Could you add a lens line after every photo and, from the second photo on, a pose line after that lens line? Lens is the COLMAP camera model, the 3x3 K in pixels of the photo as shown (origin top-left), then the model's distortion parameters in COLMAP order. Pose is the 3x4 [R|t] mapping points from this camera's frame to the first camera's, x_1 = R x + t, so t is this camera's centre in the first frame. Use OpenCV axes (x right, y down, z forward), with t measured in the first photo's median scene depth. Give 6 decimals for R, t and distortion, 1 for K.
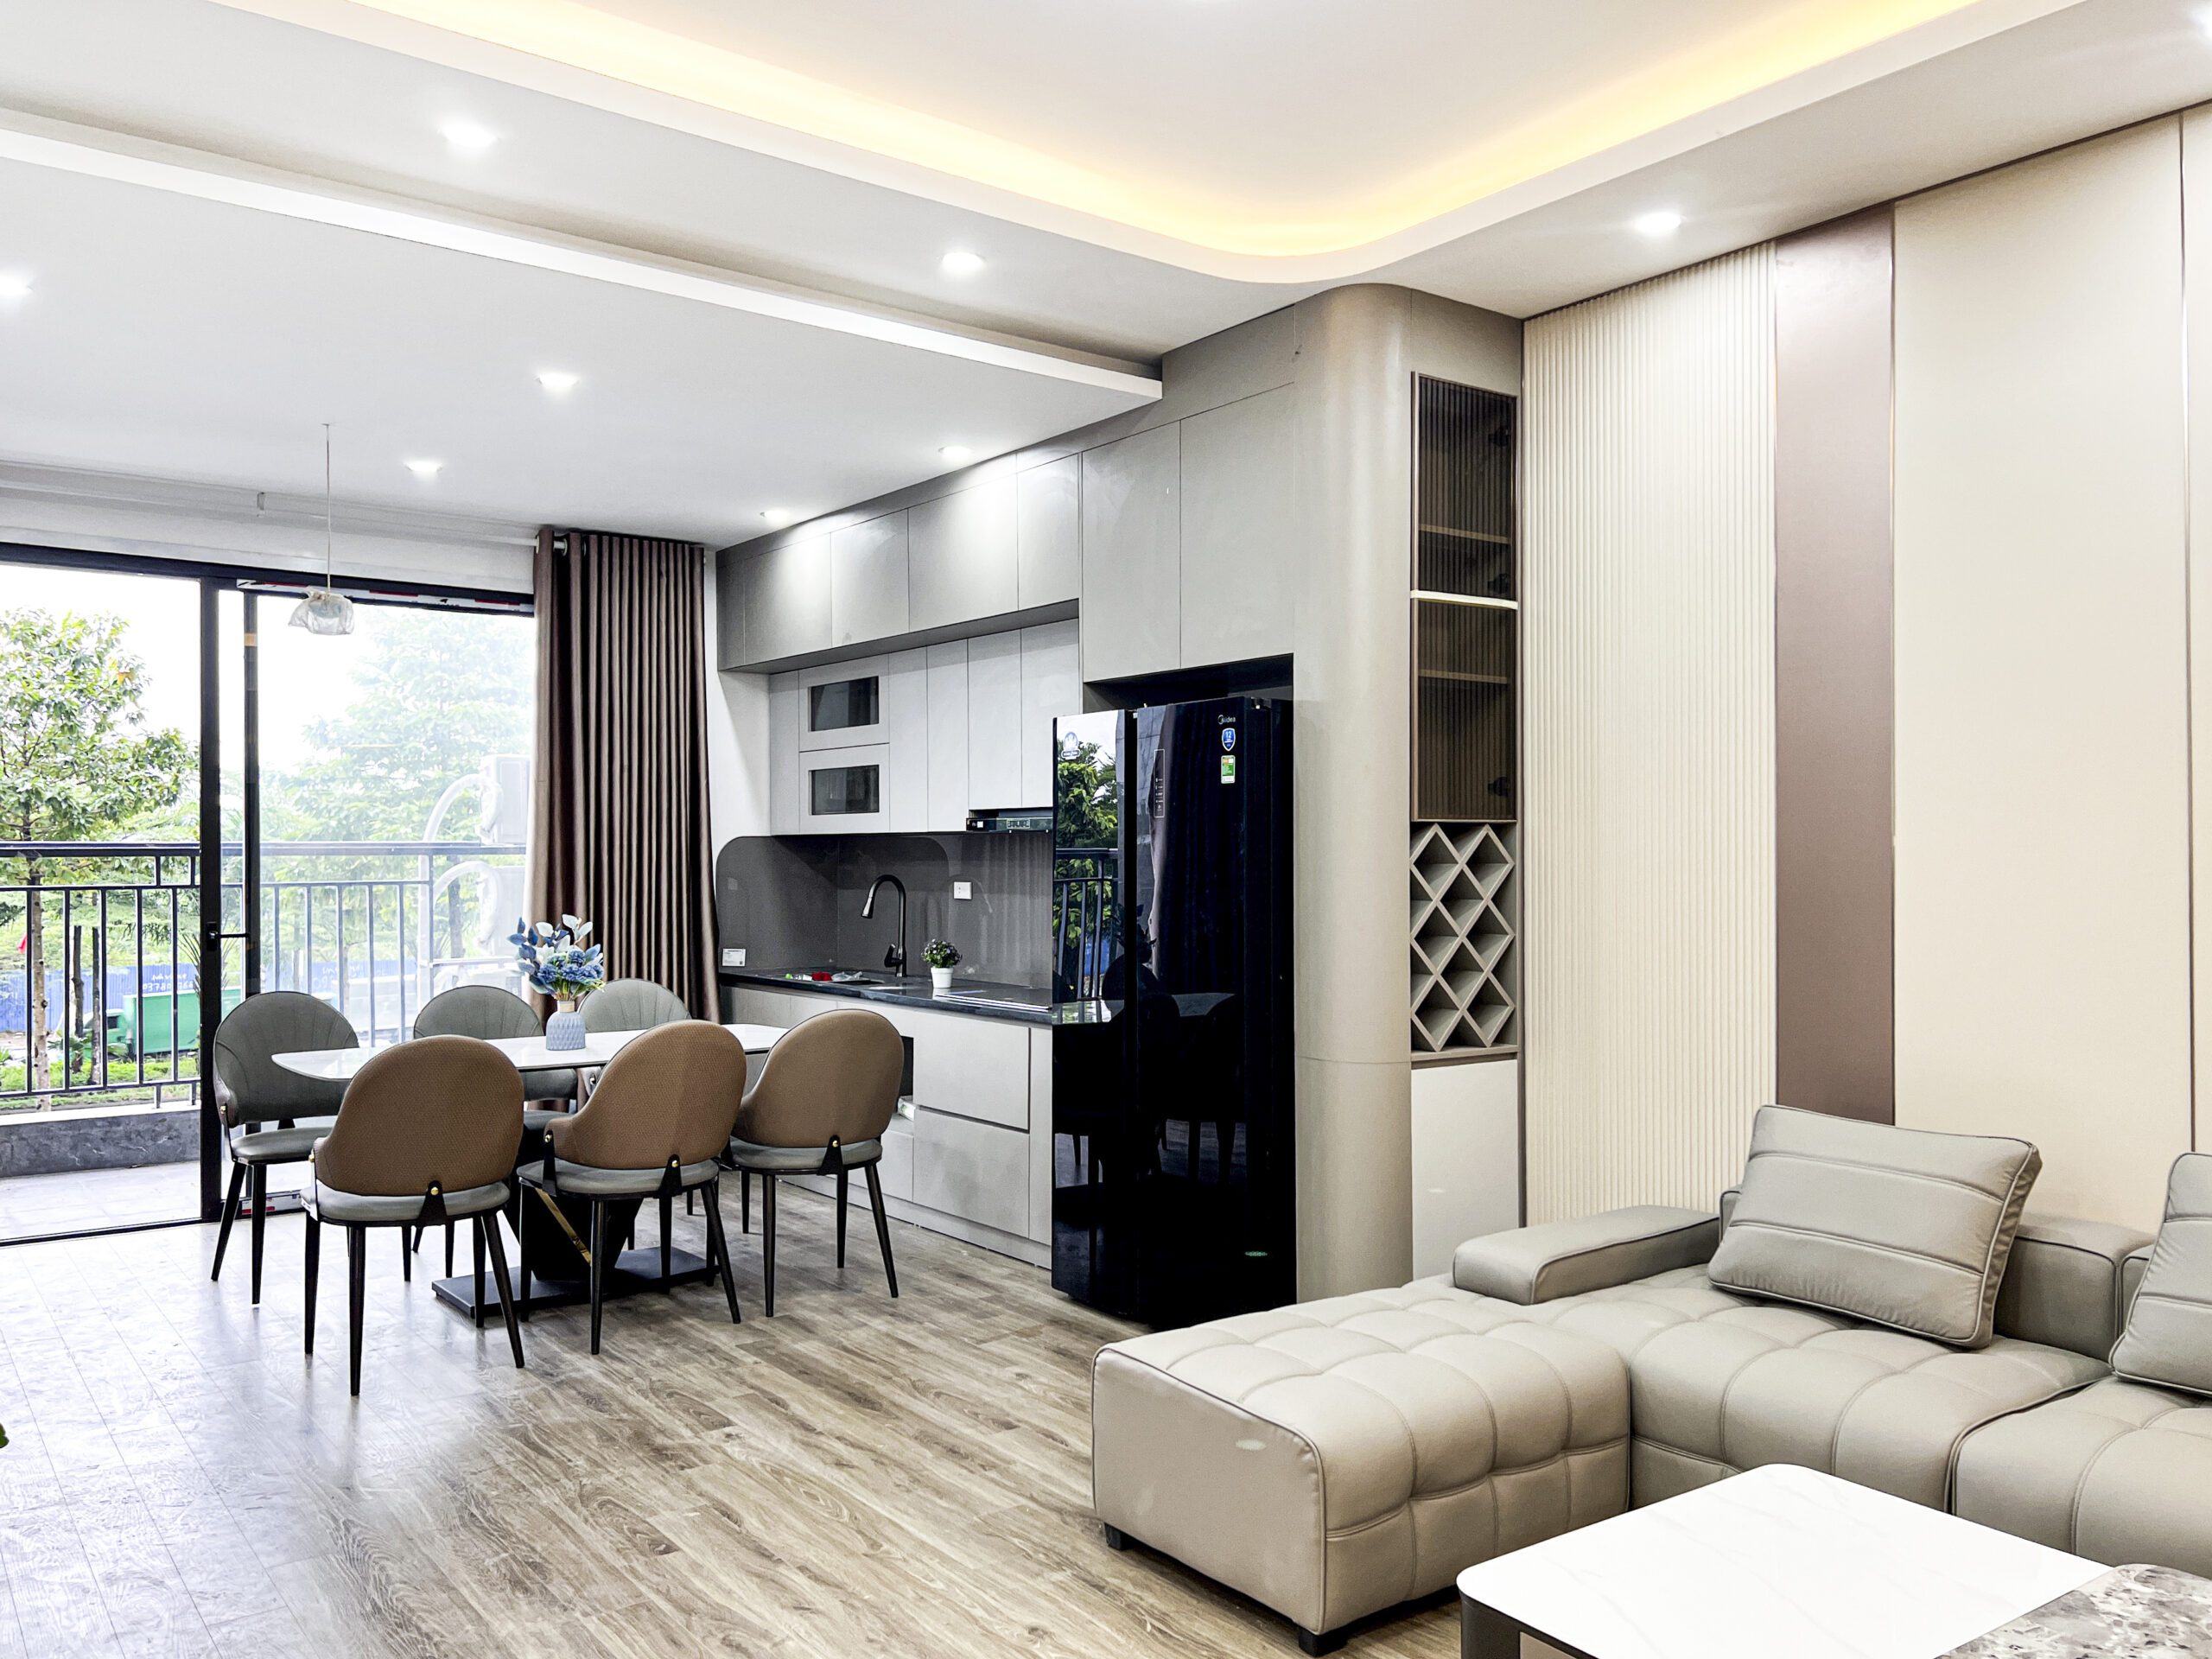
lens RADIAL K [[1682.9, 0, 1110.9], [0, 1682.9, 857.2], [0, 0, 1]] dist [0.096096, -0.089289]
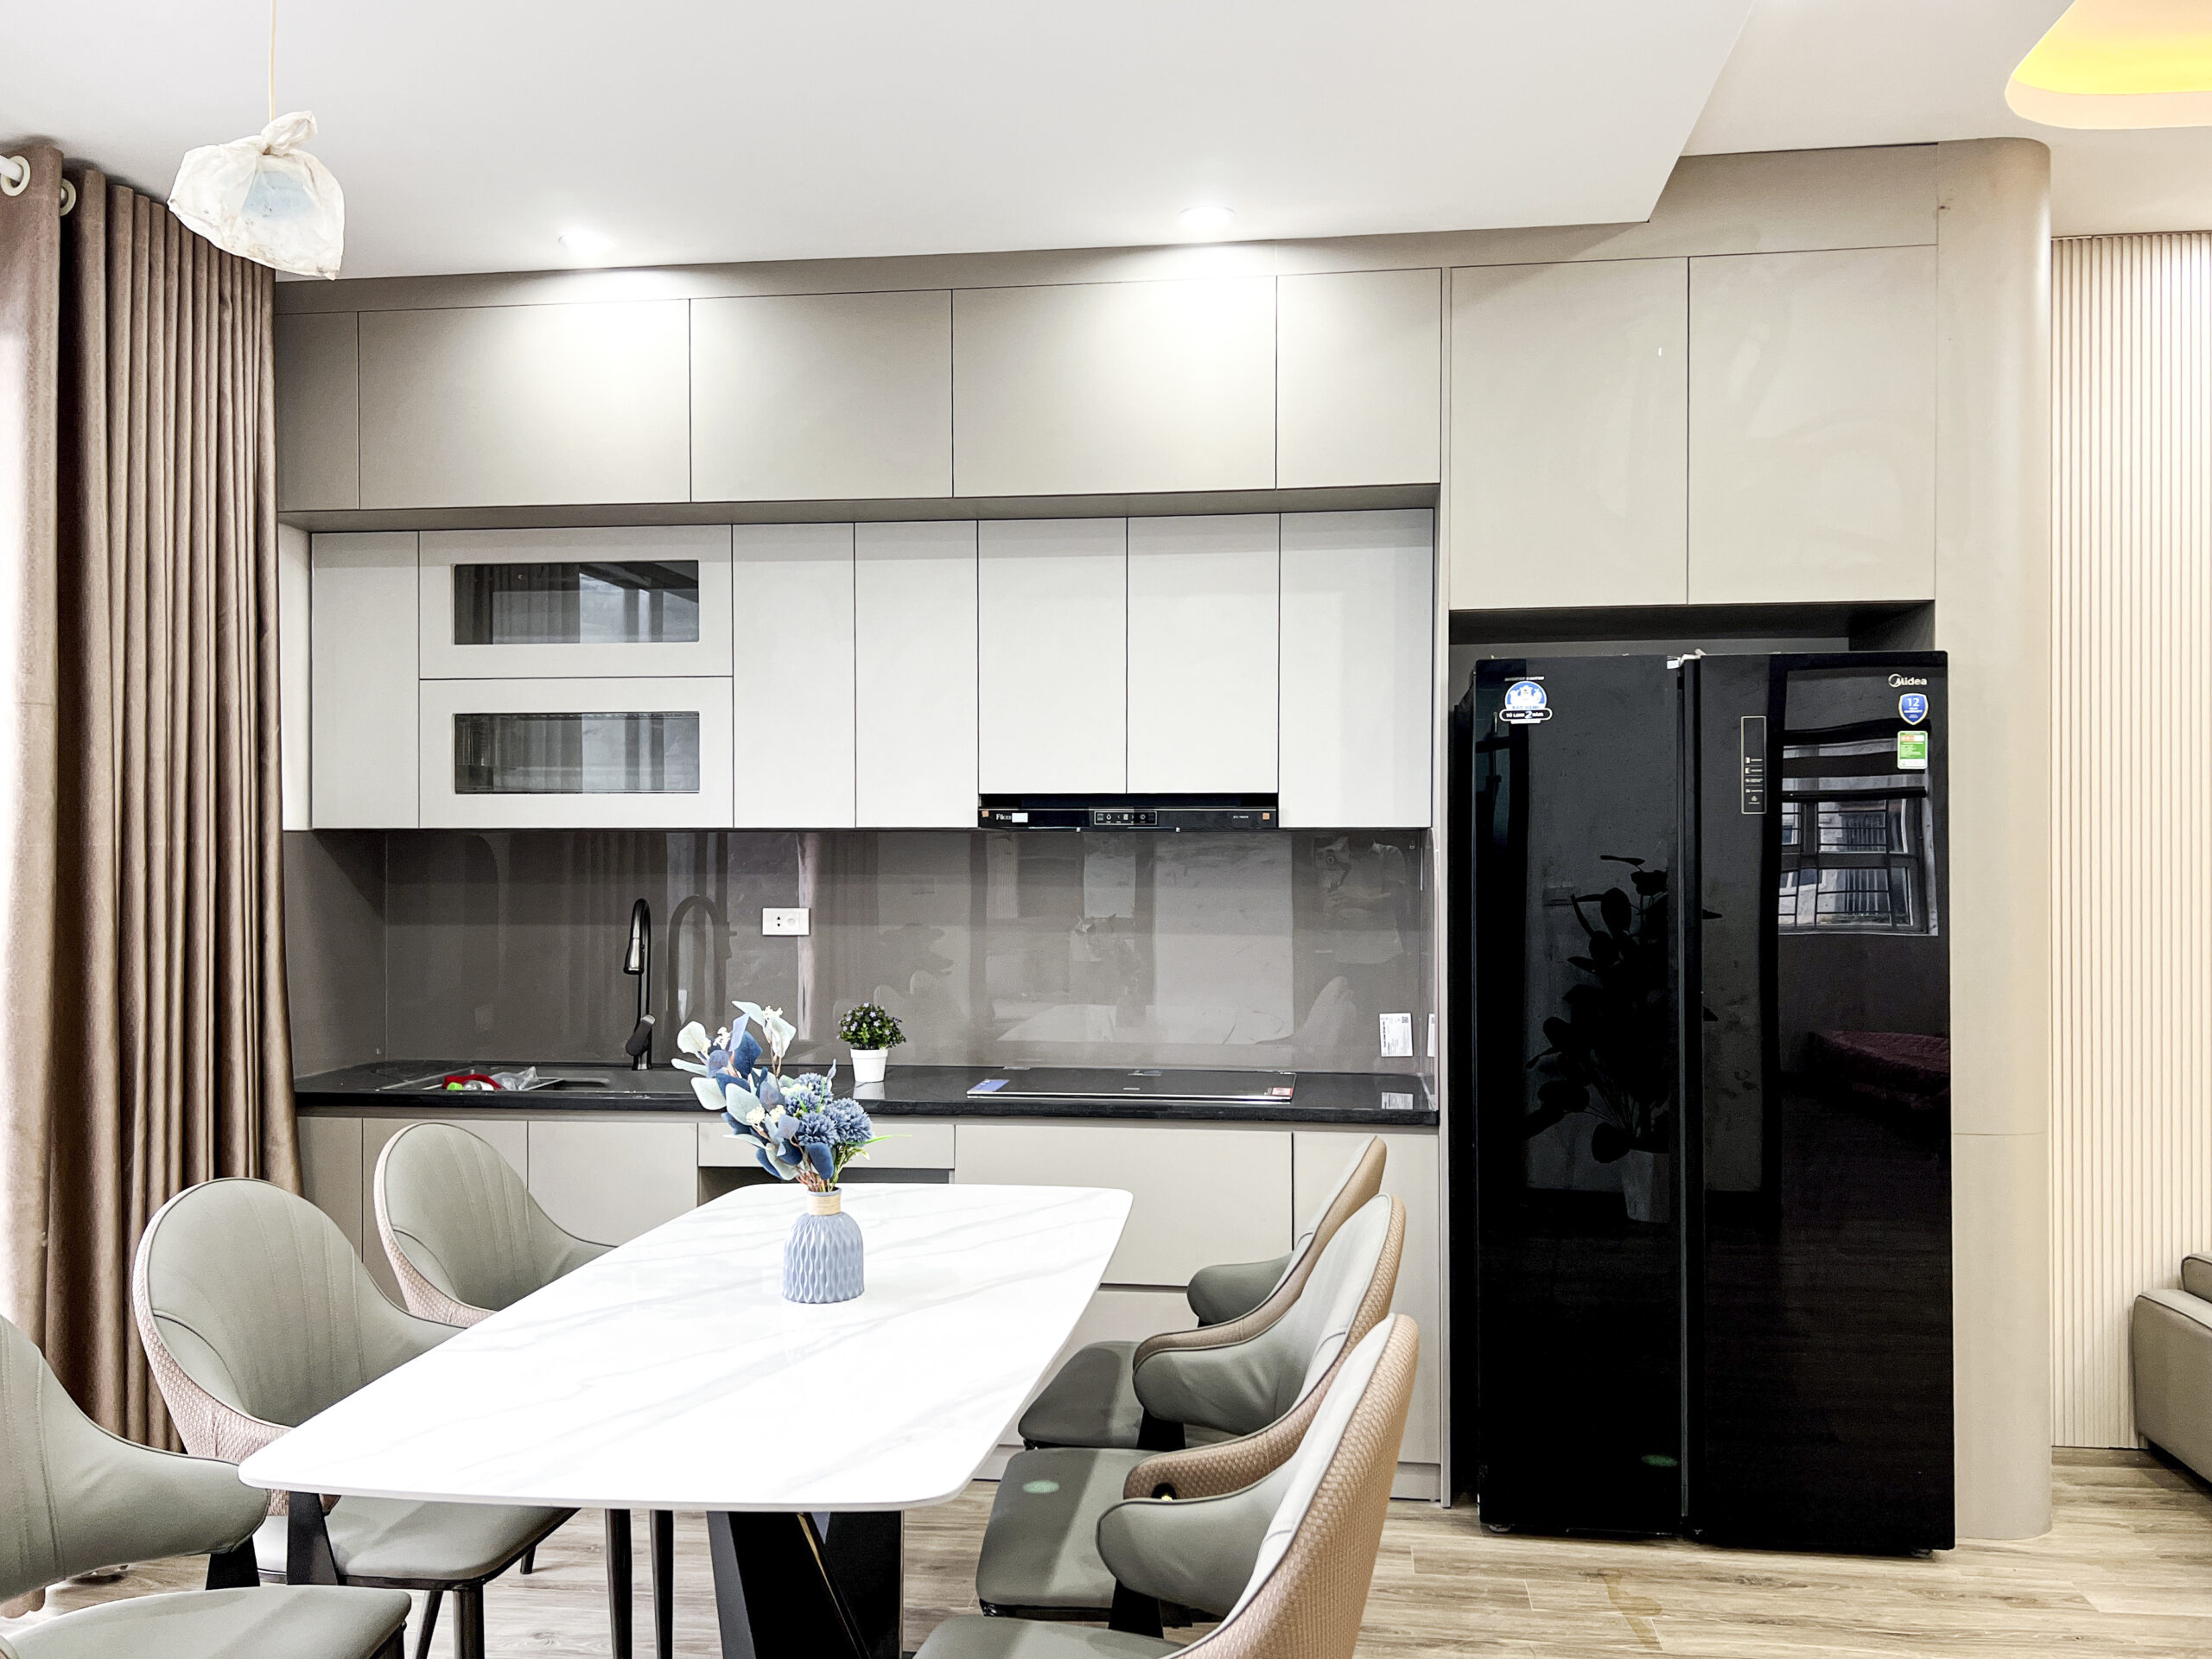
lens RADIAL K [[1684.0, 0, 1113.0], [0, 1684.0, 869.3], [0, 0, 1]] dist [0.024602, 0.008569]
pose [[0.689060, 0.000676, 0.724704, -0.442042], [-0.001357, 0.999999, 0.000357, -0.000173], [-0.724703, -0.001229, 0.689060, 0.470689]]
